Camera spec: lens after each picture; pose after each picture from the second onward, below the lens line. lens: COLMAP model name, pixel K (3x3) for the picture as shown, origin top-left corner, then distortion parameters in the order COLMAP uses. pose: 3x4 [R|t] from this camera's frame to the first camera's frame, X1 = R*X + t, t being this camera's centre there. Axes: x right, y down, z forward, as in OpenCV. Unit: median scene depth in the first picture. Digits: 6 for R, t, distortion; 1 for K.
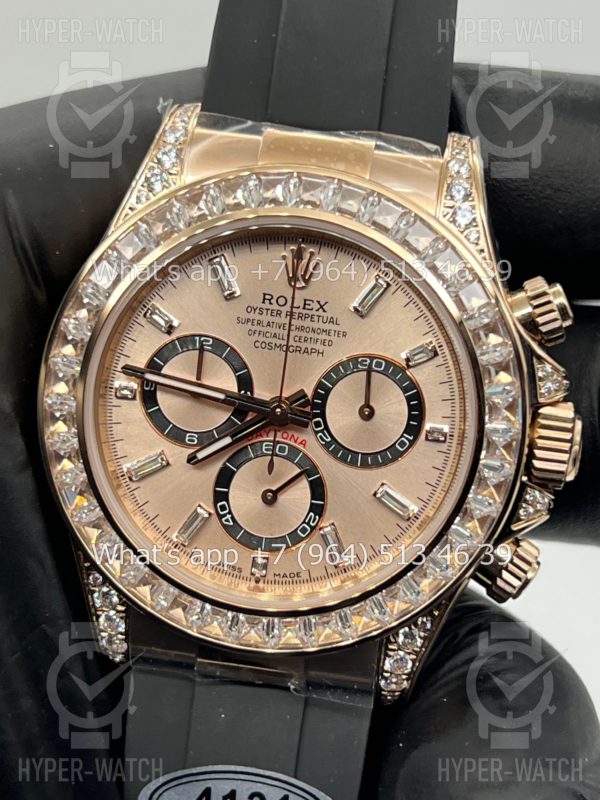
lens RADIAL K [[1821.9, 0, 300.0], [0, 1821.9, 400.0], [0, 0, 1]] dist [0.181266, -0.340775]
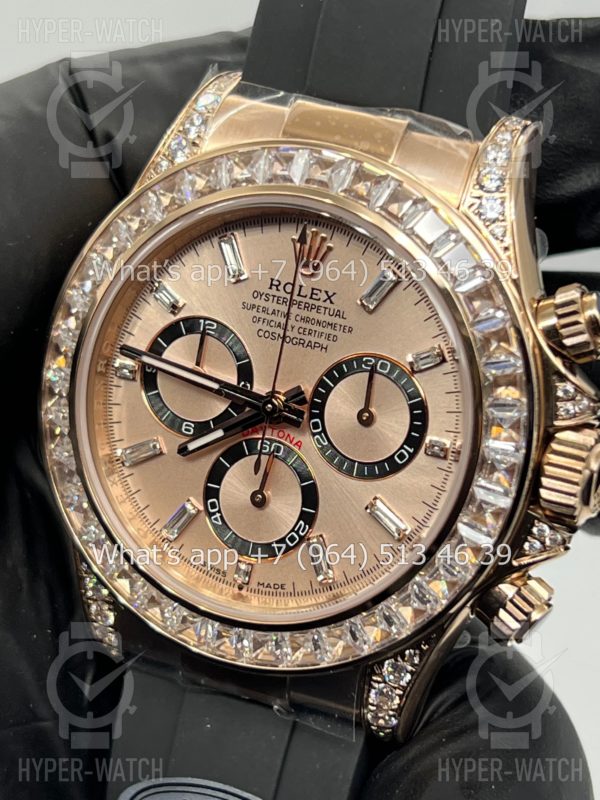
lens RADIAL K [[1821.9, 0, 300.0], [0, 1821.9, 400.0], [0, 0, 1]] dist [0.181266, -0.340775]
pose [[0.957605, 0.091913, -0.273030, 0.250983], [-0.090733, 0.995731, 0.016974, -0.014269], [0.273424, 0.008518, 0.961856, 0.117202]]
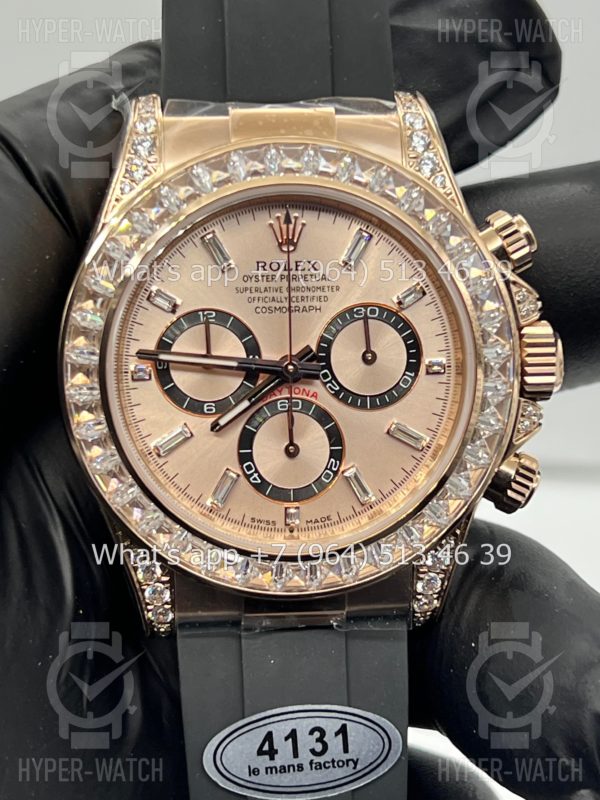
lens RADIAL K [[1821.9, 0, 300.0], [0, 1821.9, 400.0], [0, 0, 1]] dist [0.181266, -0.340775]
pose [[0.973714, -0.156786, 0.165226, -0.183191], [0.157107, 0.987518, 0.011208, 0.013087], [-0.164921, 0.015045, 0.986192, -0.049831]]
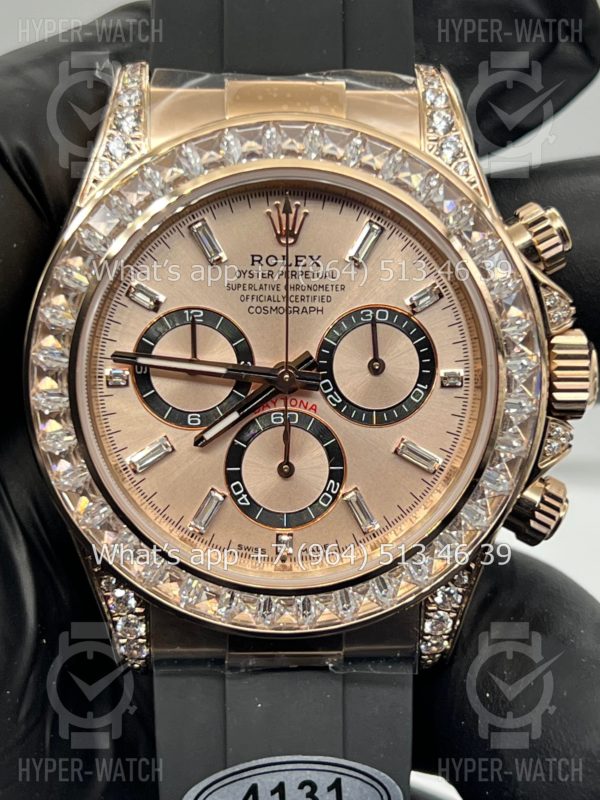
lens RADIAL K [[1821.9, 0, 300.0], [0, 1821.9, 400.0], [0, 0, 1]] dist [0.181266, -0.340775]
pose [[0.981772, -0.133794, 0.134991, -0.131646], [0.131514, 0.990981, 0.025712, -0.005572], [-0.137214, -0.007490, 0.990513, 0.068717]]
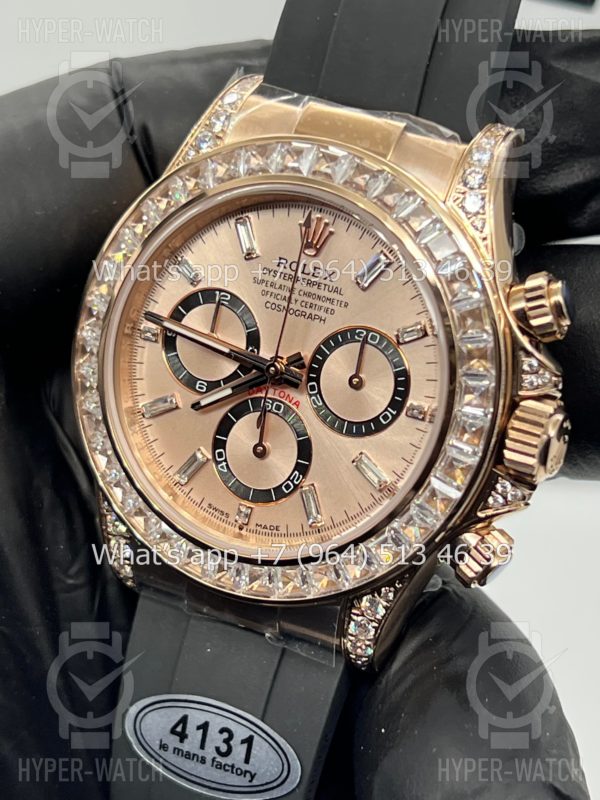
lens RADIAL K [[1821.9, 0, 300.0], [0, 1821.9, 400.0], [0, 0, 1]] dist [0.181266, -0.340775]
pose [[0.944710, 0.133218, -0.299627, 0.316159], [-0.134596, 0.990769, 0.016131, 0.004380], [0.299010, 0.025090, 0.953920, 0.004082]]
